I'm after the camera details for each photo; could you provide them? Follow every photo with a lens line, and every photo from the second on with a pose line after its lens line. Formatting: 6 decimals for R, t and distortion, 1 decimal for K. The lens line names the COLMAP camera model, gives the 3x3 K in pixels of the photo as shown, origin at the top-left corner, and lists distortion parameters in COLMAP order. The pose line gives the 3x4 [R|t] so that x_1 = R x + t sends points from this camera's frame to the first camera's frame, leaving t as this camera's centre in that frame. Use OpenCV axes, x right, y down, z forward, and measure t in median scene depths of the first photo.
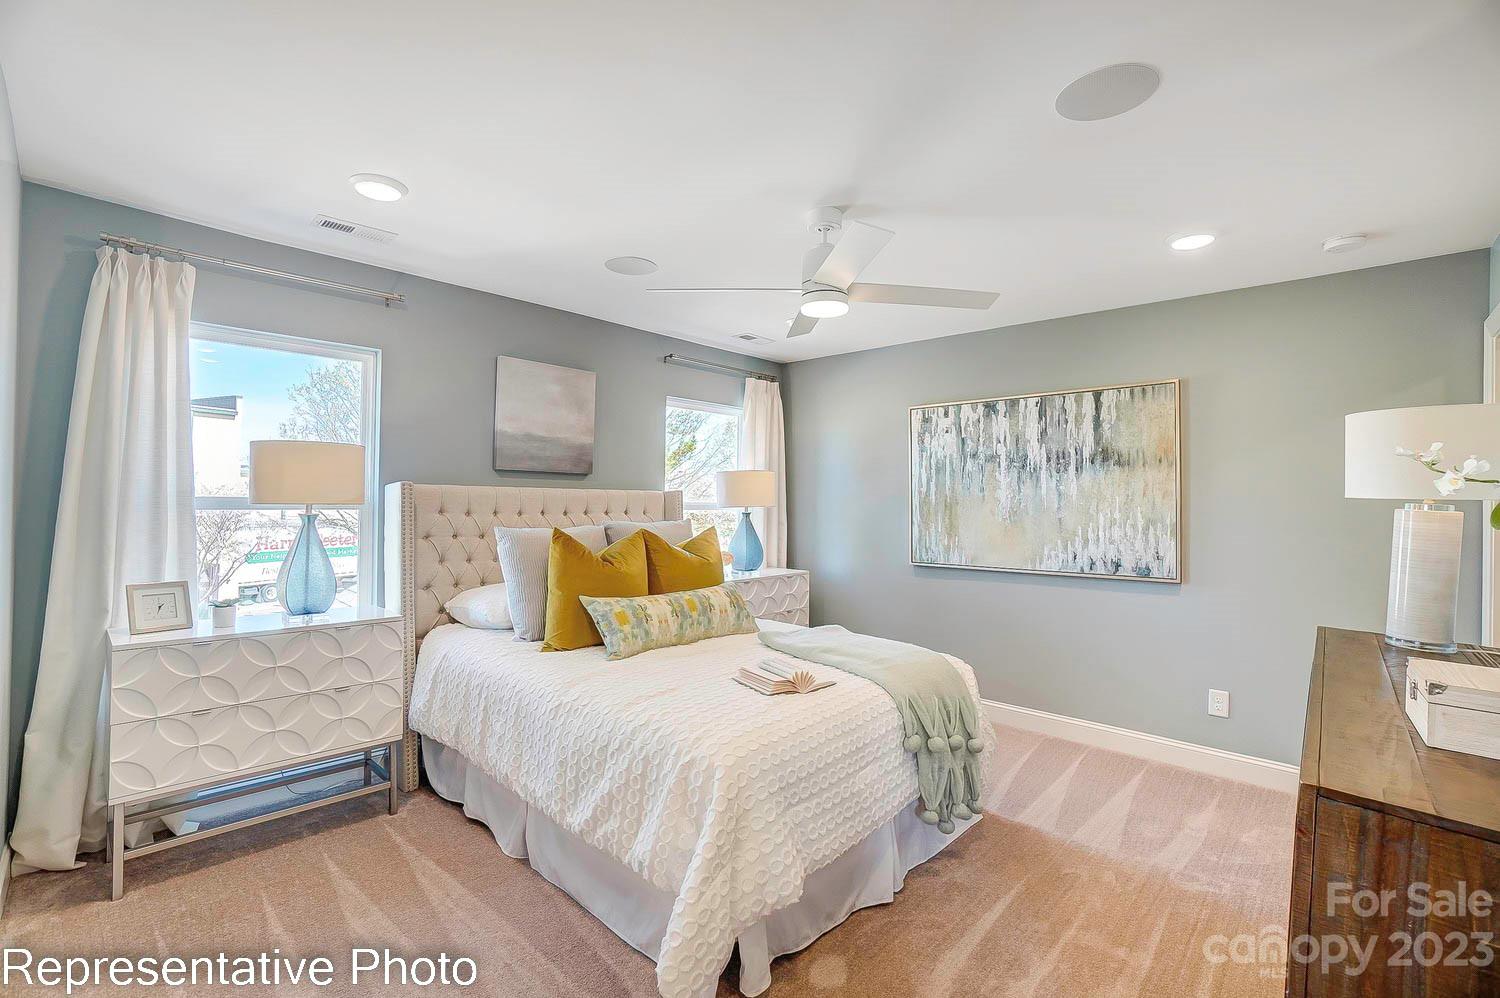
lens RADIAL K [[650.8, 0, 707.2], [0, 650.8, 492.4], [0, 0, 1]] dist [-0.067327, 0.019370]
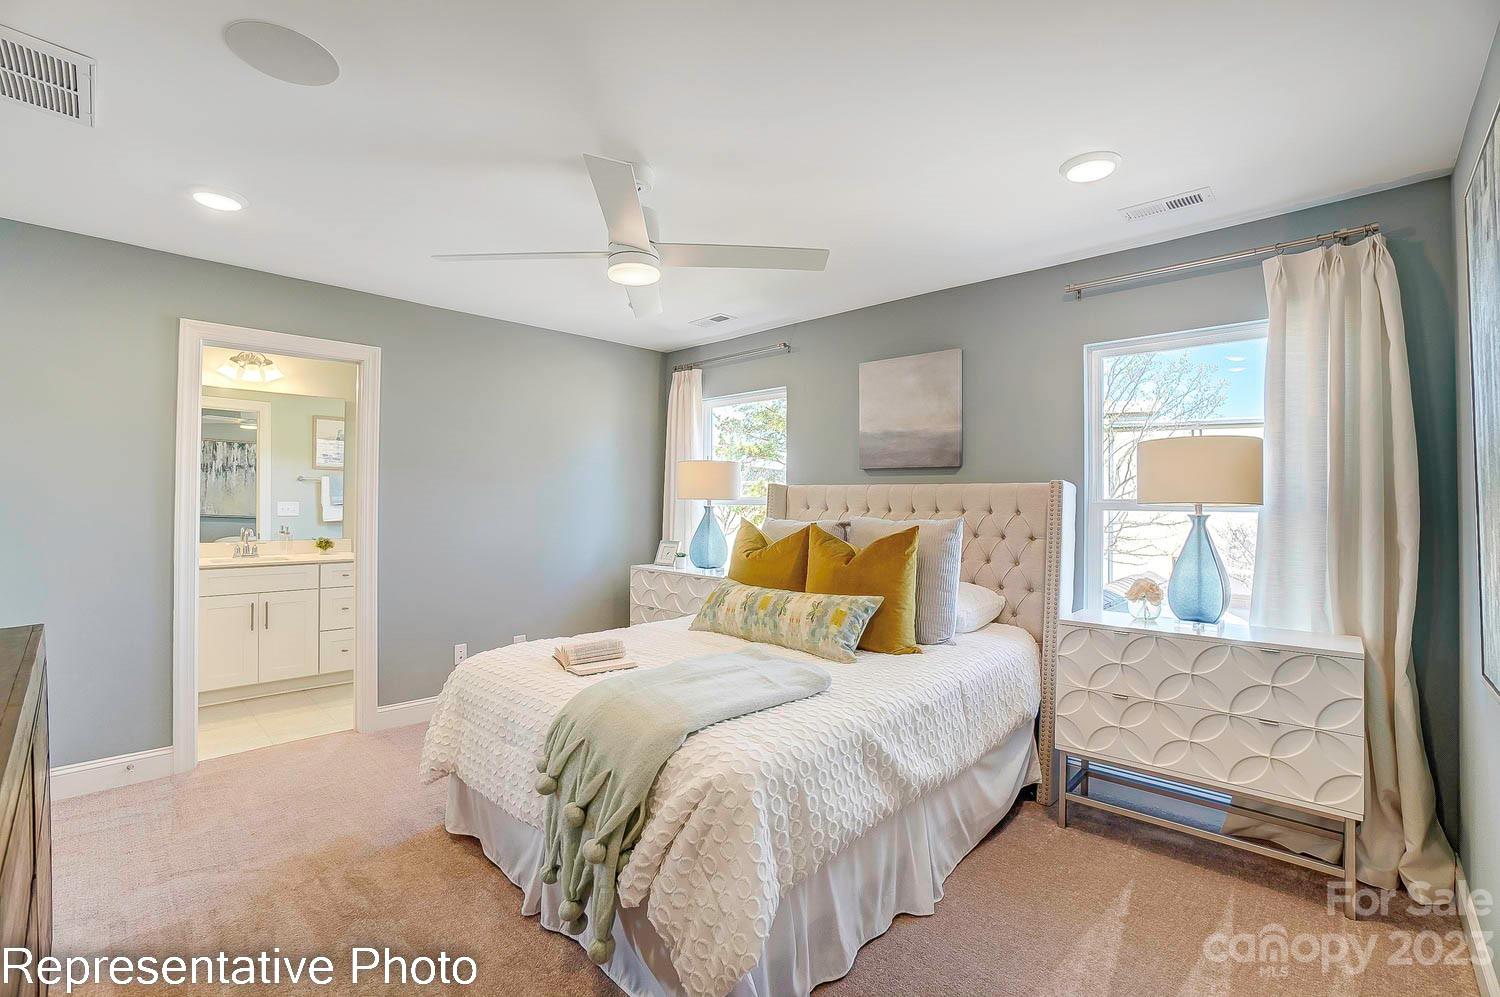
lens RADIAL K [[650.8, 0, 707.2], [0, 650.8, 491.9], [0, 0, 1]] dist [-0.067327, 0.019370]
pose [[-0.000426, -0.017844, -0.999841, 0.686900], [0.011033, 0.999780, -0.017847, 0.017826], [0.999939, -0.011039, -0.000229, 0.668851]]
